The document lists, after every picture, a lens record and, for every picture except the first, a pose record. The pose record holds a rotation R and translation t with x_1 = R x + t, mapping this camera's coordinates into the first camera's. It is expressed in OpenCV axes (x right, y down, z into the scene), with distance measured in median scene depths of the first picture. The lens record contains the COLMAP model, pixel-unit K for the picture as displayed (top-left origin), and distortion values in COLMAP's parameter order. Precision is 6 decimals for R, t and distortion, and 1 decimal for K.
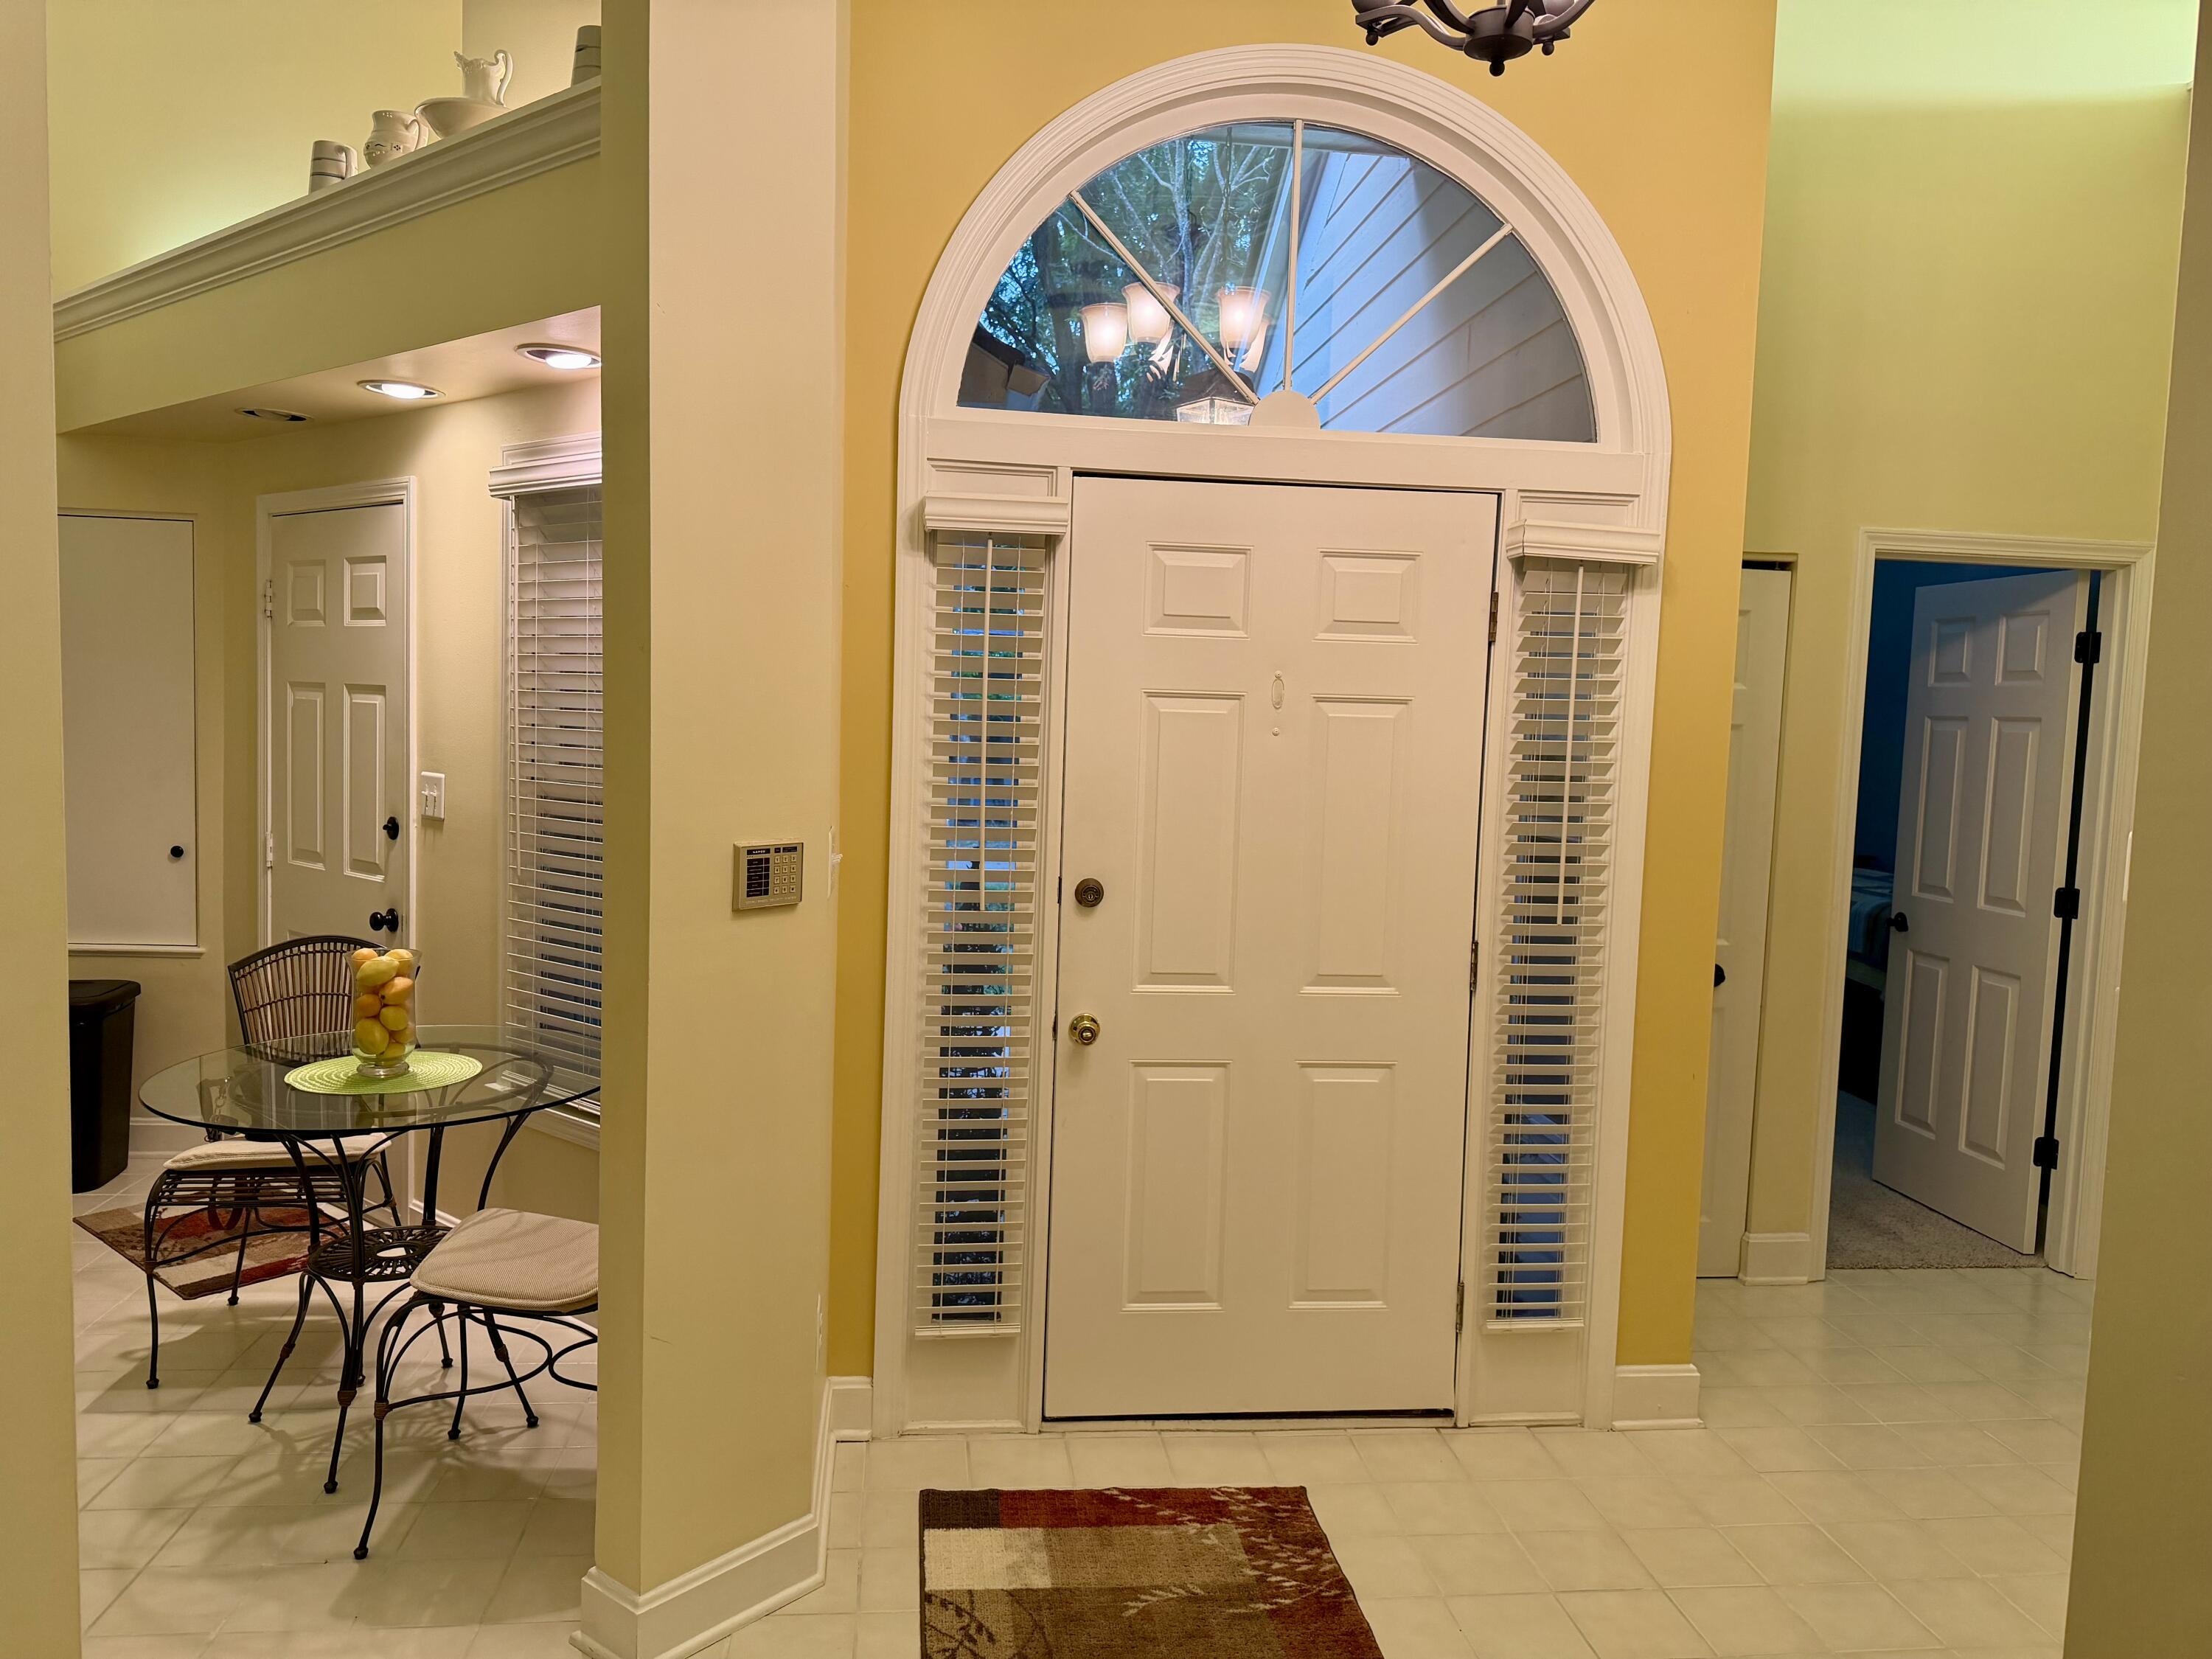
lens RADIAL K [[1549.0, 0, 1091.1], [0, 1549.0, 820.5], [0, 0, 1]] dist [0.048248, -0.058635]
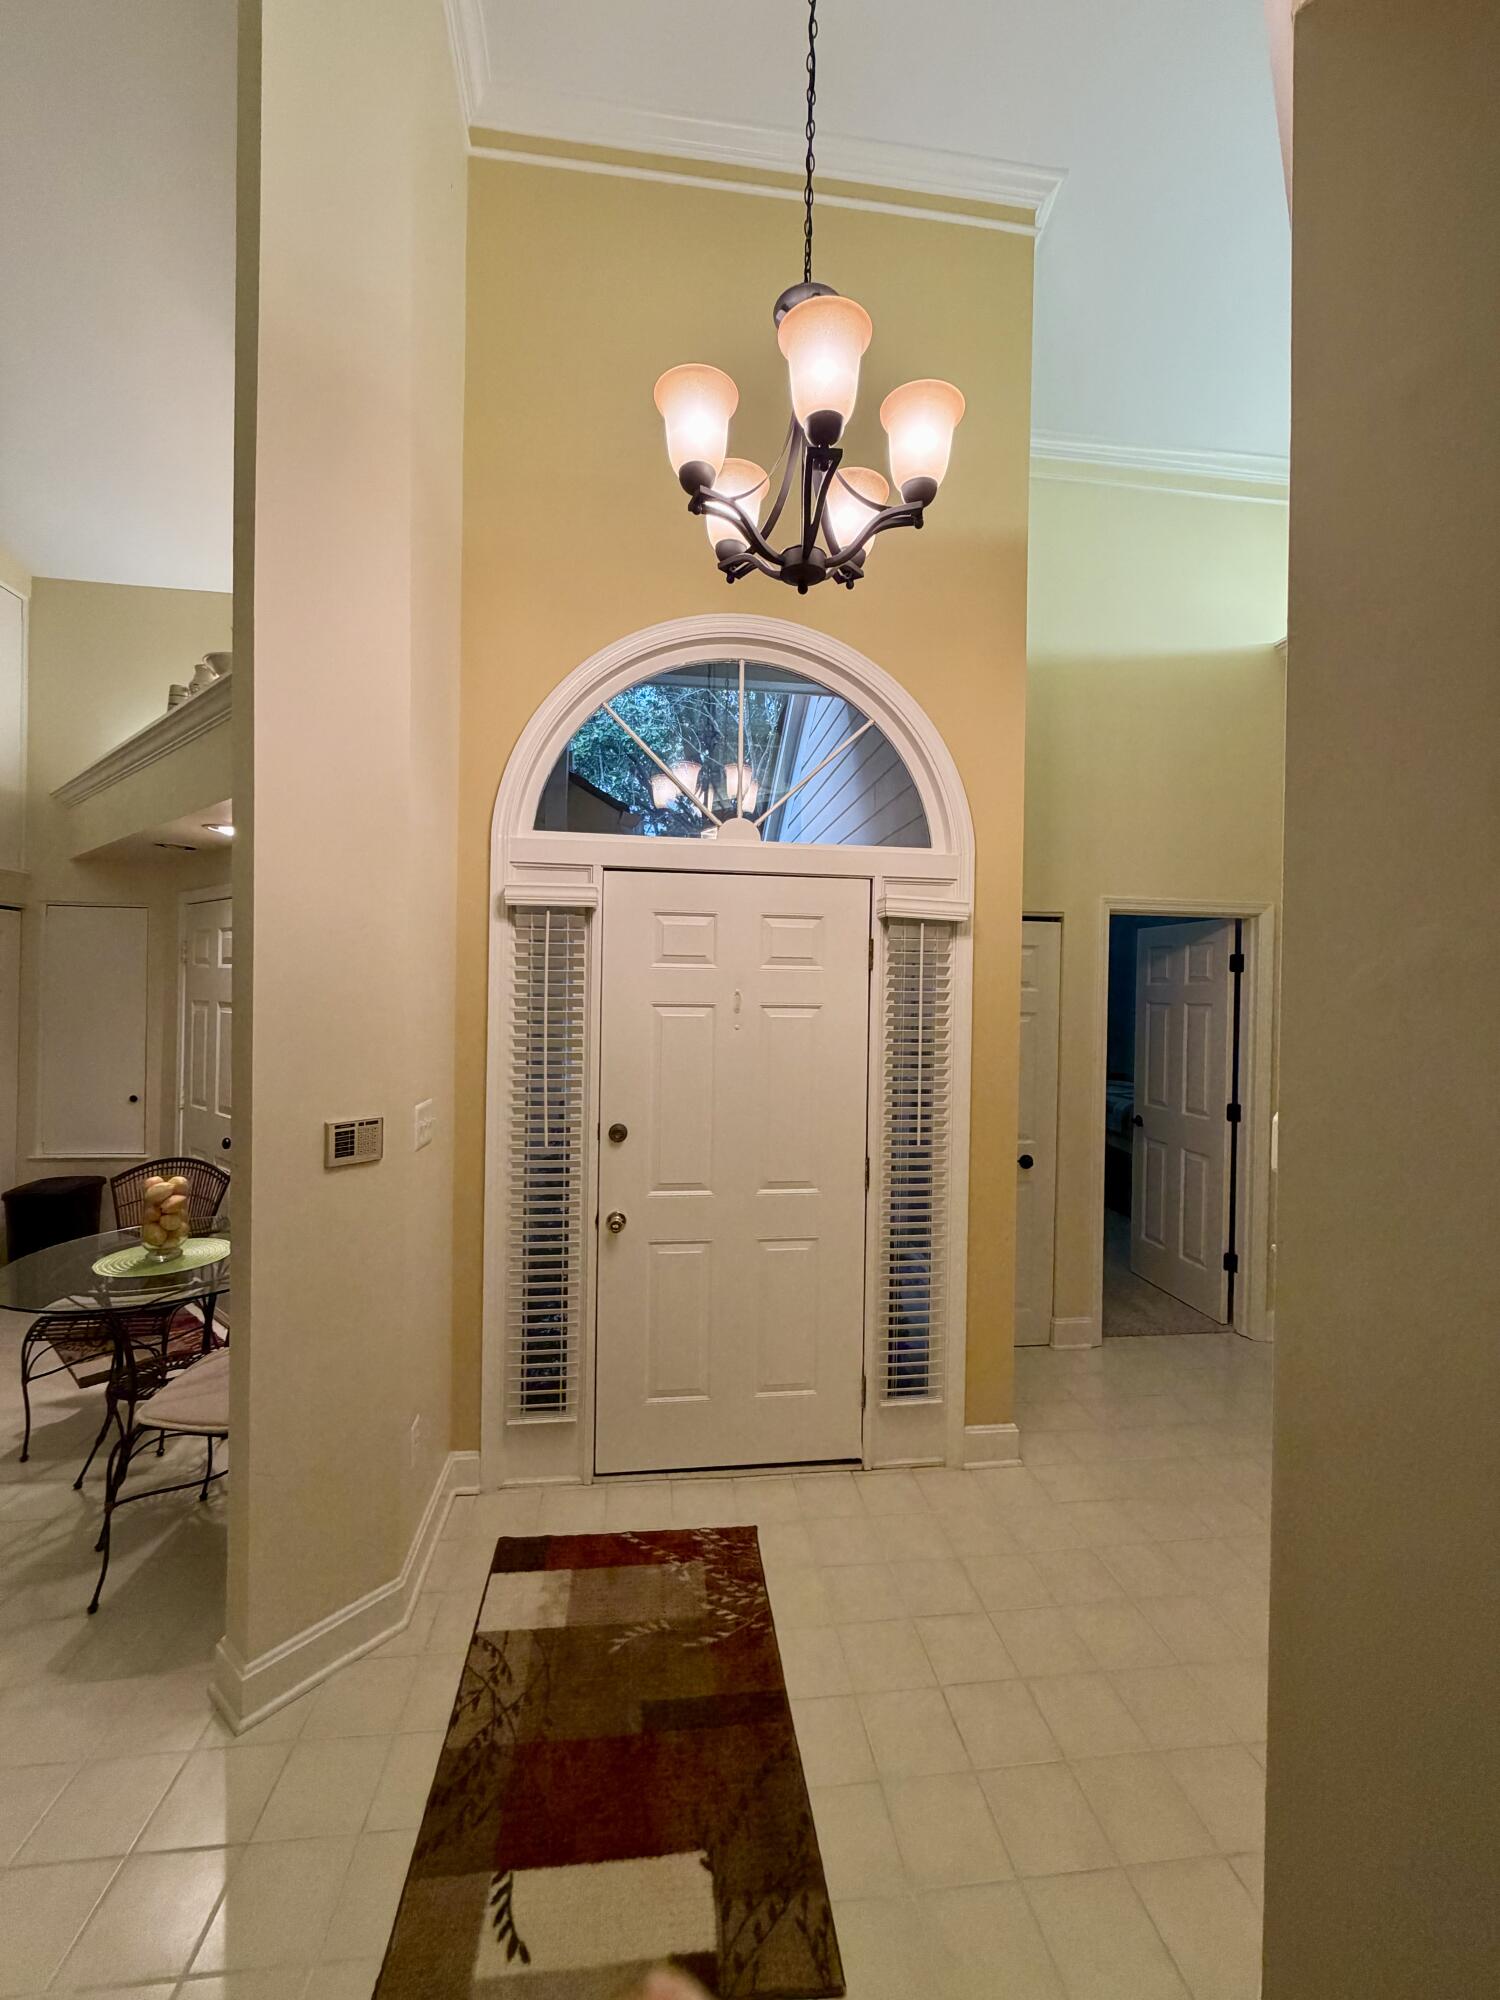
lens RADIAL K [[794.4, 0, 741.2], [0, 794.4, 992.1], [0, 0, 1]] dist [-0.000354, 0.000415]
pose [[0.999853, -0.016502, 0.004600, 0.120721], [0.016785, 0.997380, -0.070368, -0.036150], [-0.003426, 0.070435, 0.997510, 0.182376]]
